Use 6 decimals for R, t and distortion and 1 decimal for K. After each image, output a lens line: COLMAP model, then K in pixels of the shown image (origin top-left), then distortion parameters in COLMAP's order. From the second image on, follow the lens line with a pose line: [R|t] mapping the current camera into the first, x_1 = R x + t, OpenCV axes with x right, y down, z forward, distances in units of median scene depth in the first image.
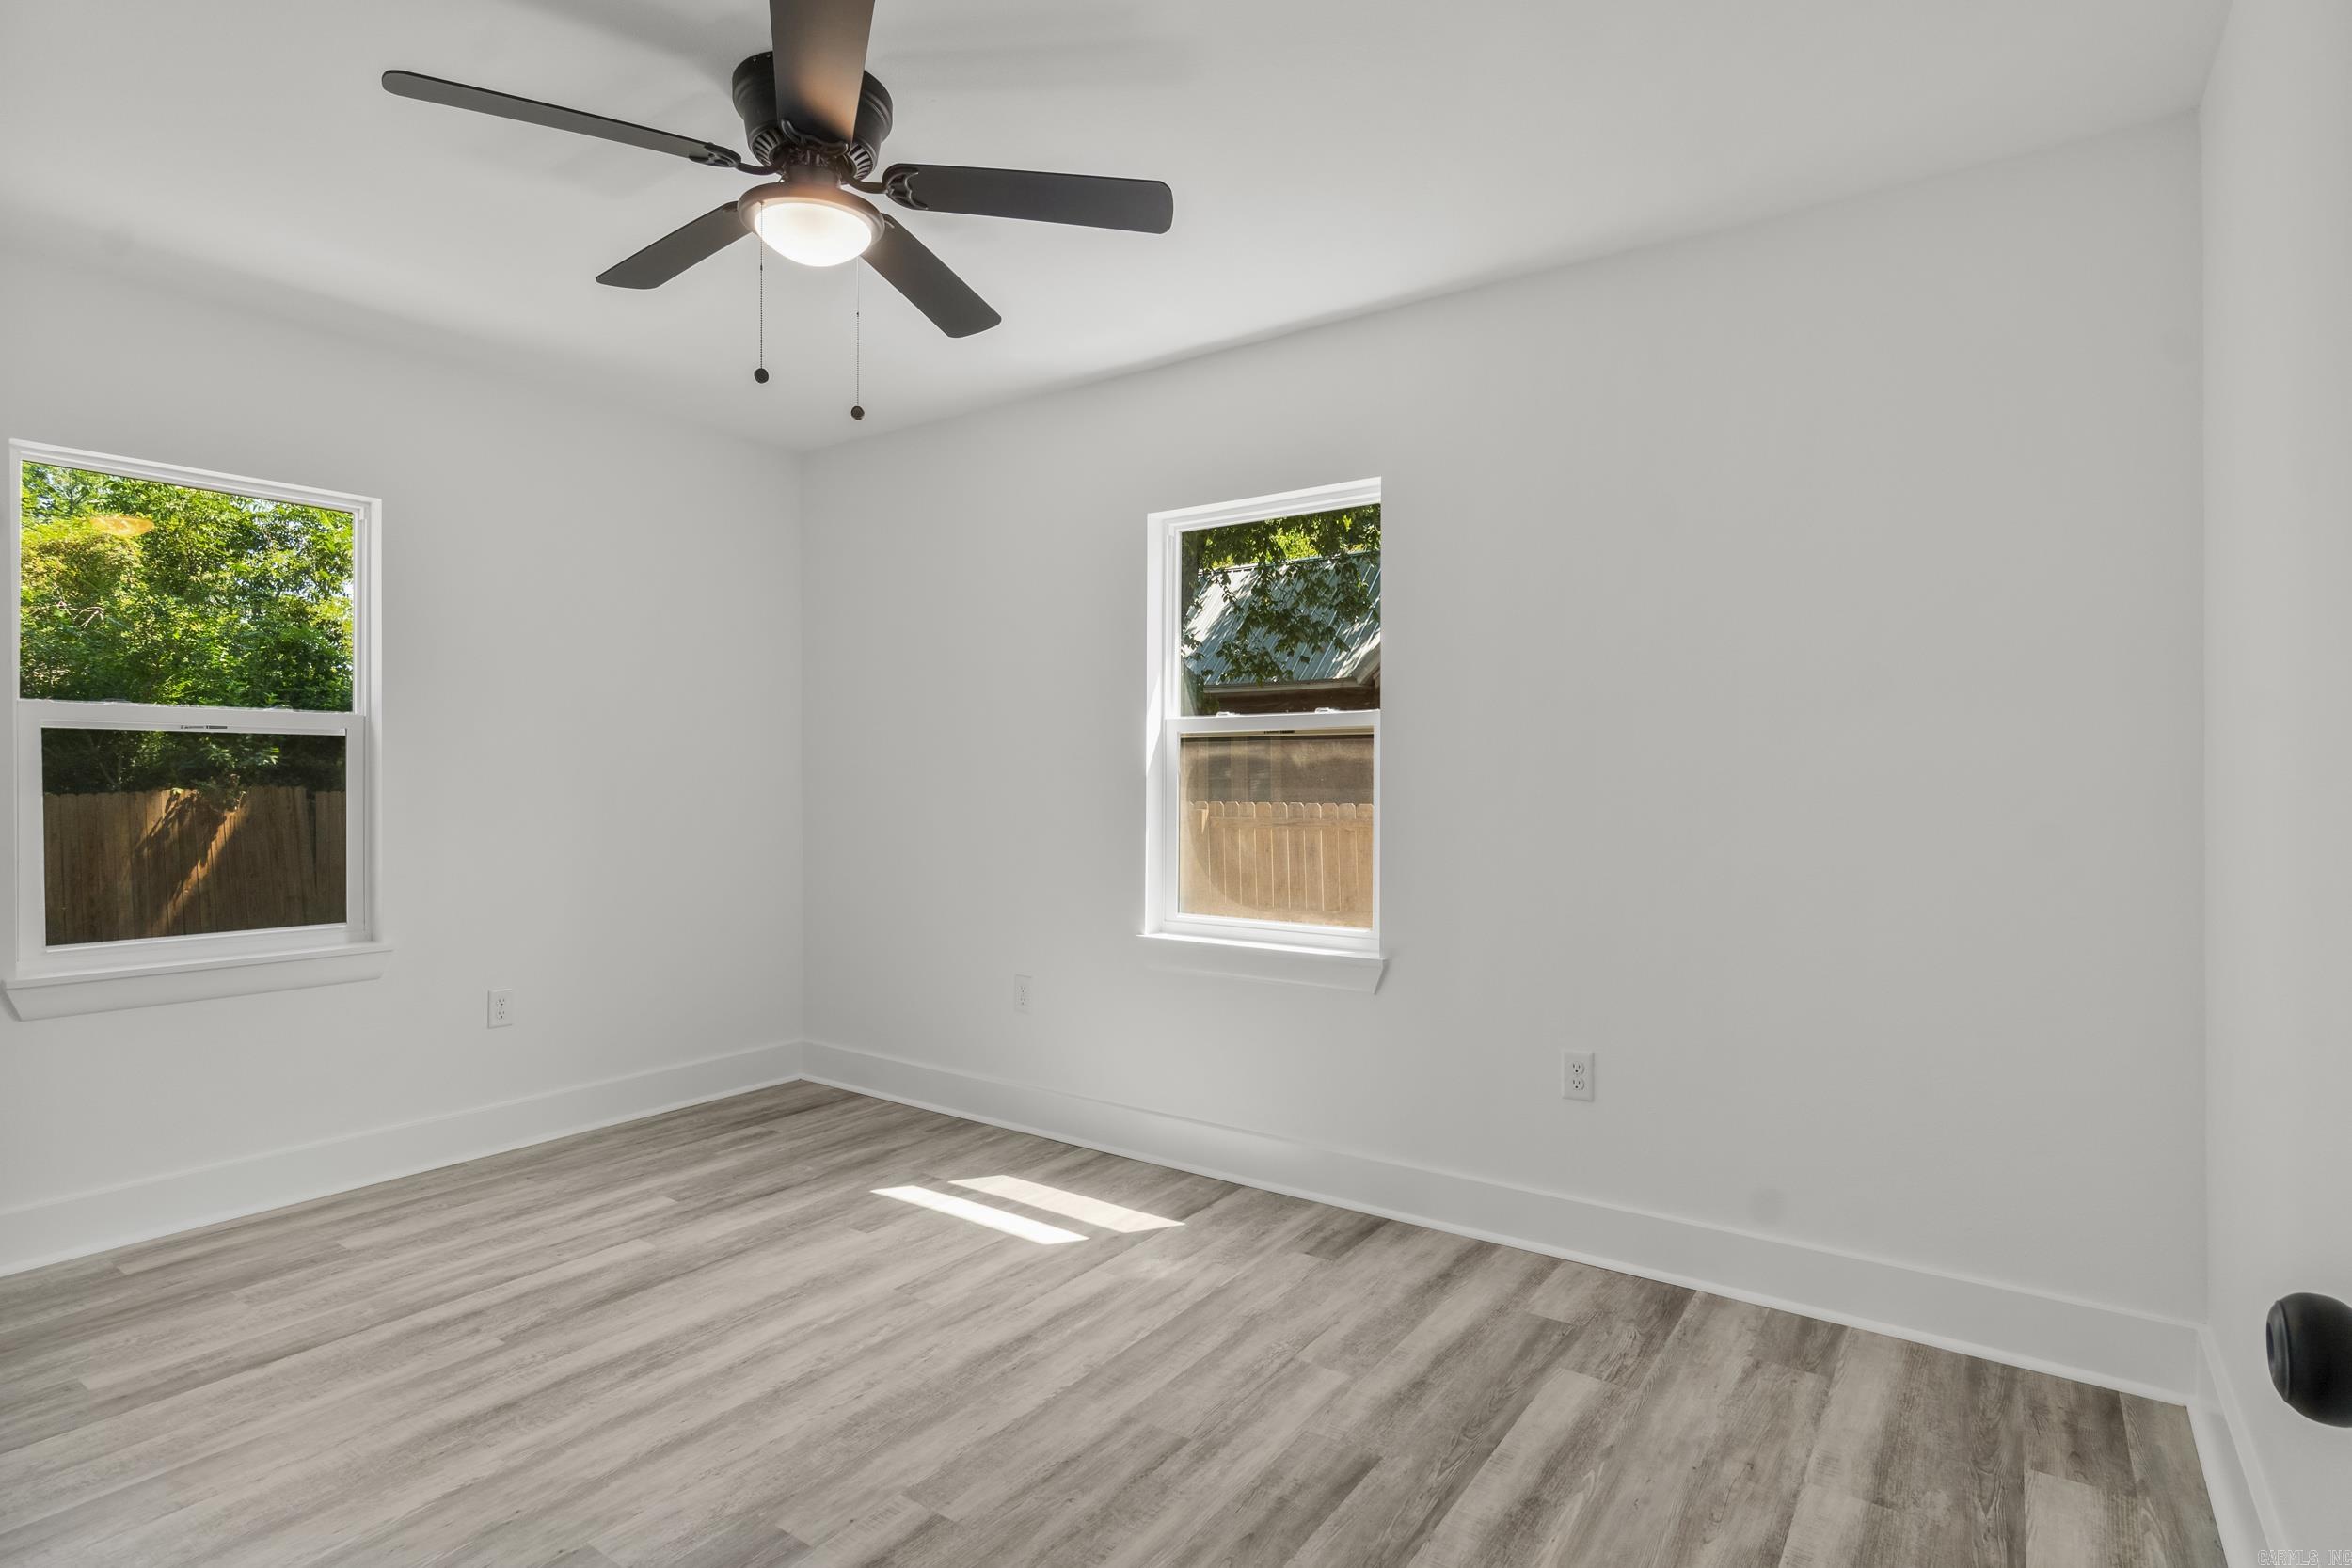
lens RADIAL K [[1184.2, 0, 1176.0], [0, 1184.2, 784.0], [0, 0, 1]] dist [0.000050, 0.000421]
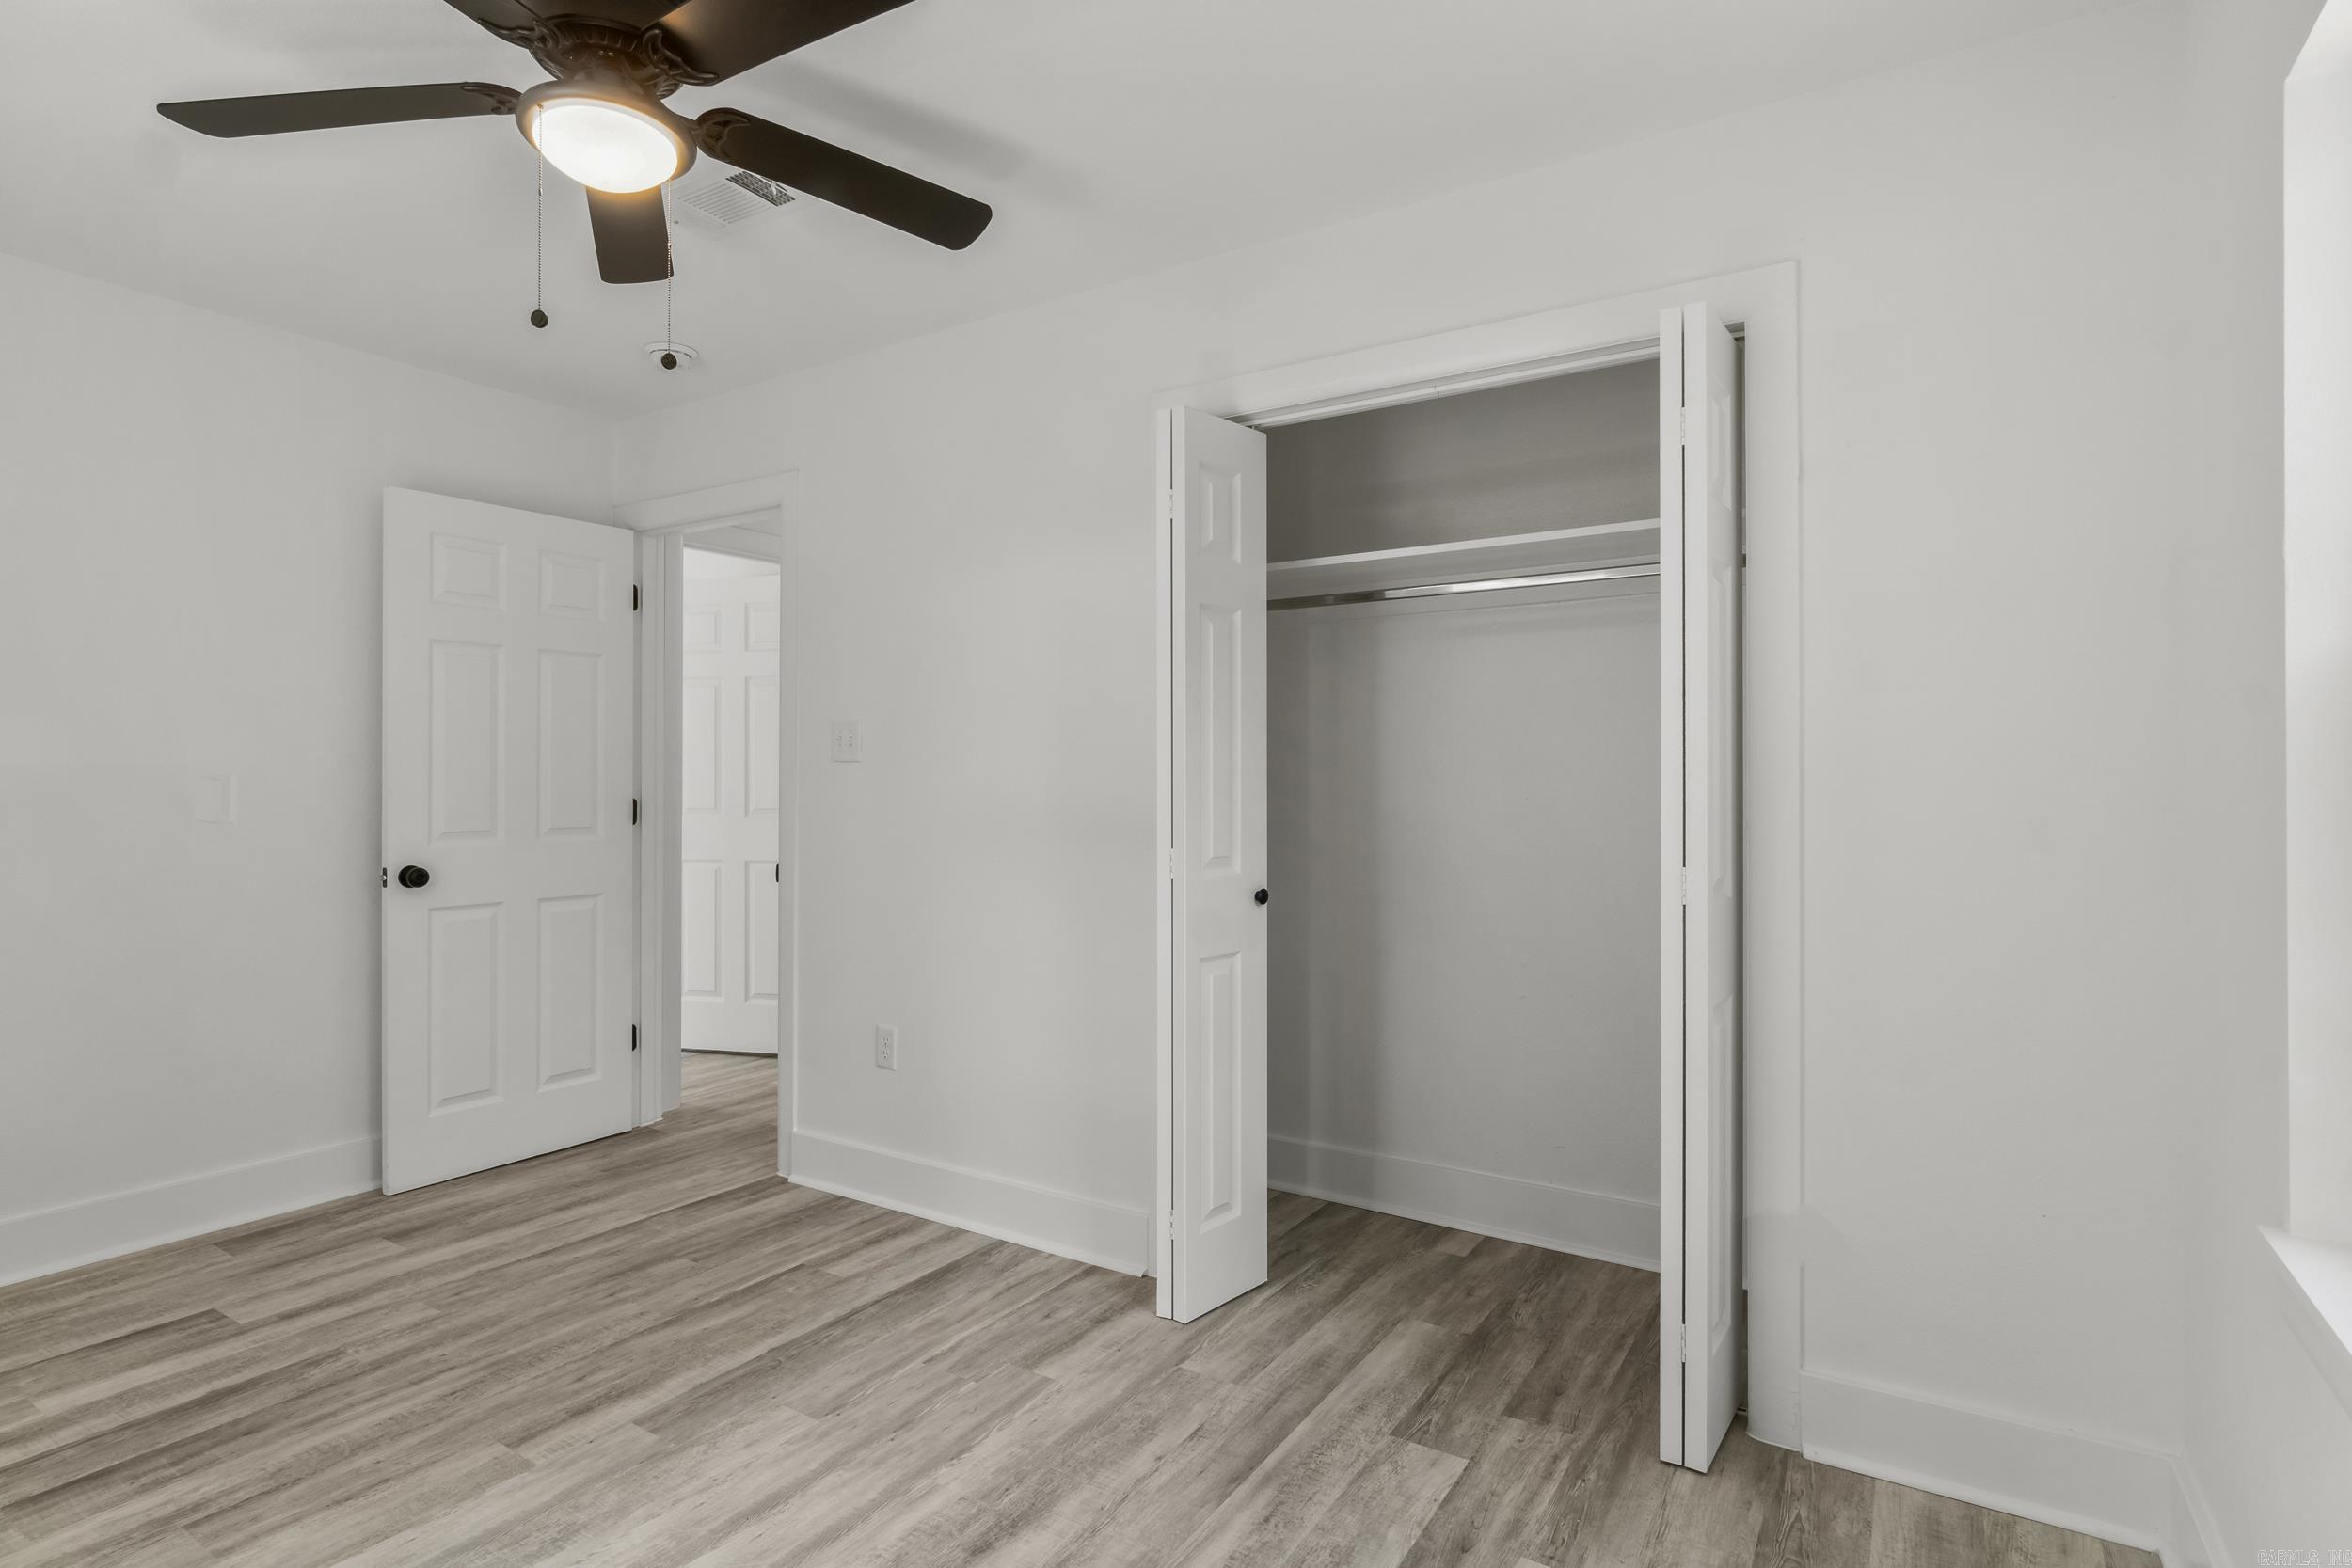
lens RADIAL K [[1203.9, 0, 1154.2], [0, 1203.9, 775.6], [0, 0, 1]] dist [-0.007500, 0.001170]
pose [[-0.999709, -0.002289, -0.024006, -0.603911], [-0.002448, 0.999975, 0.006576, -0.014564], [0.023991, 0.006633, -0.999690, 1.663809]]
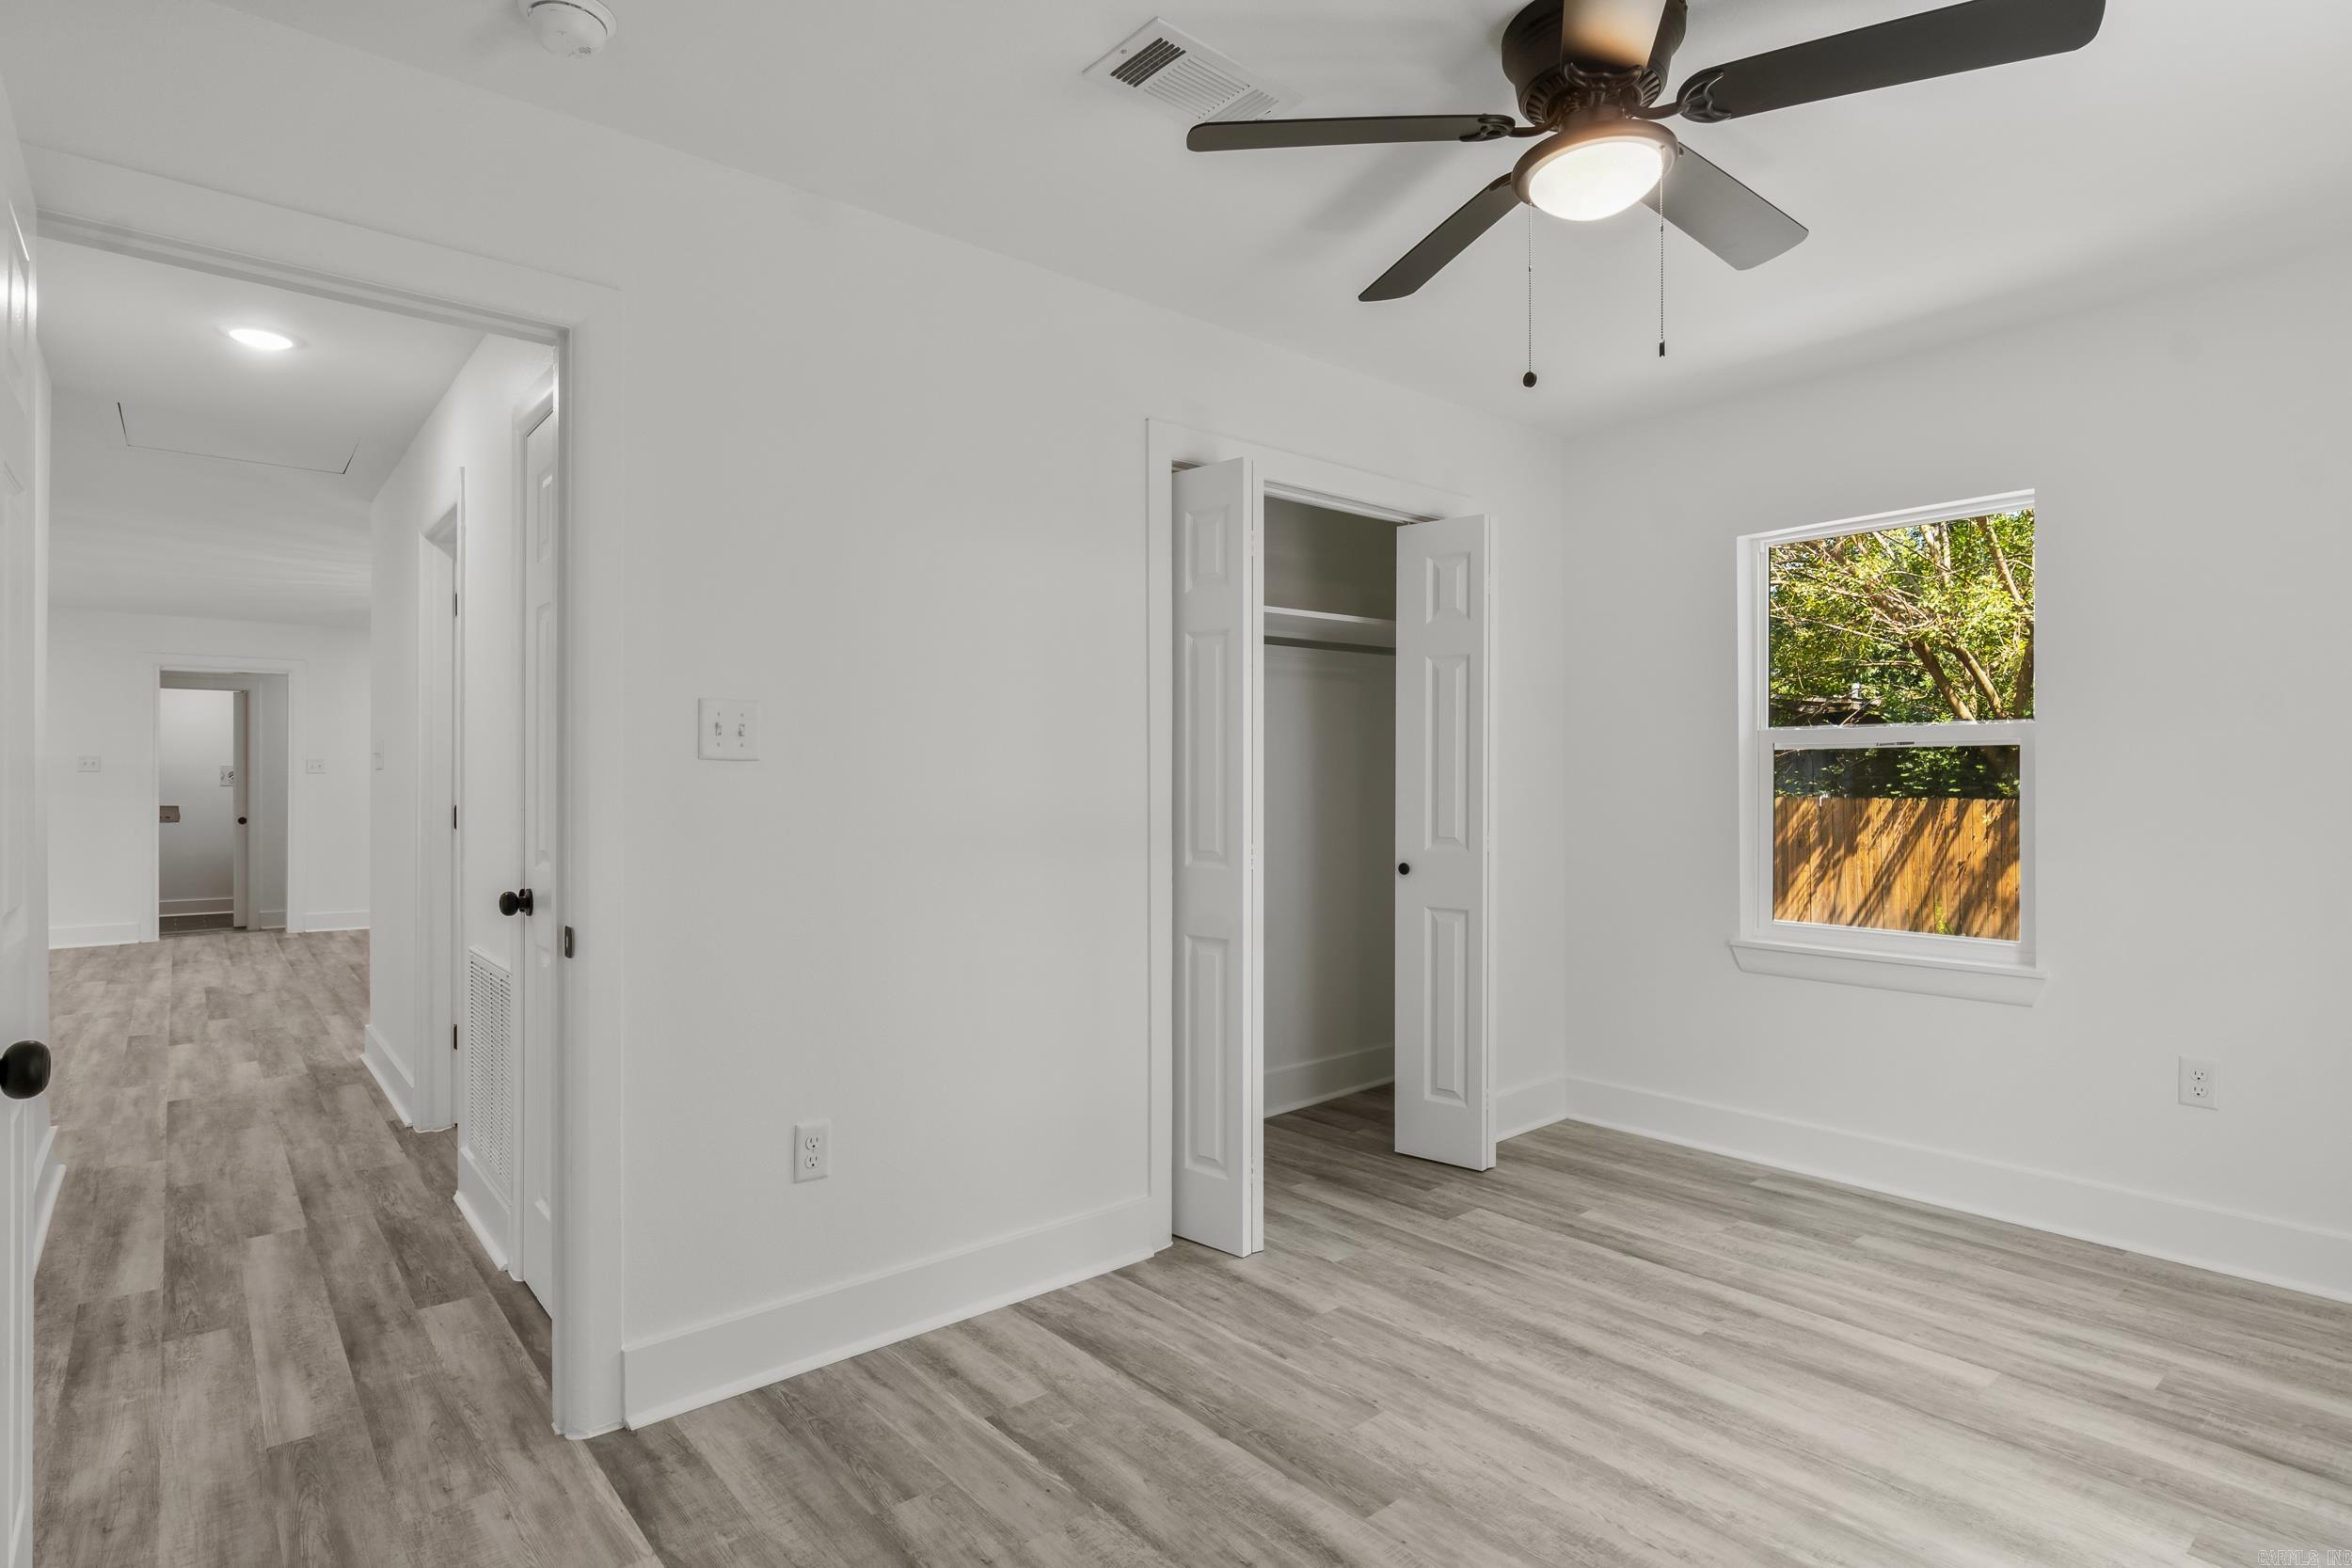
lens RADIAL K [[1203.9, 0, 1154.2], [0, 1203.9, 775.6], [0, 0, 1]] dist [-0.007500, 0.001170]
pose [[-0.262681, -0.008558, -0.964845, 0.583193], [-0.007818, 0.999947, -0.006741, -0.007084], [0.964851, 0.005772, -0.262734, 0.820967]]
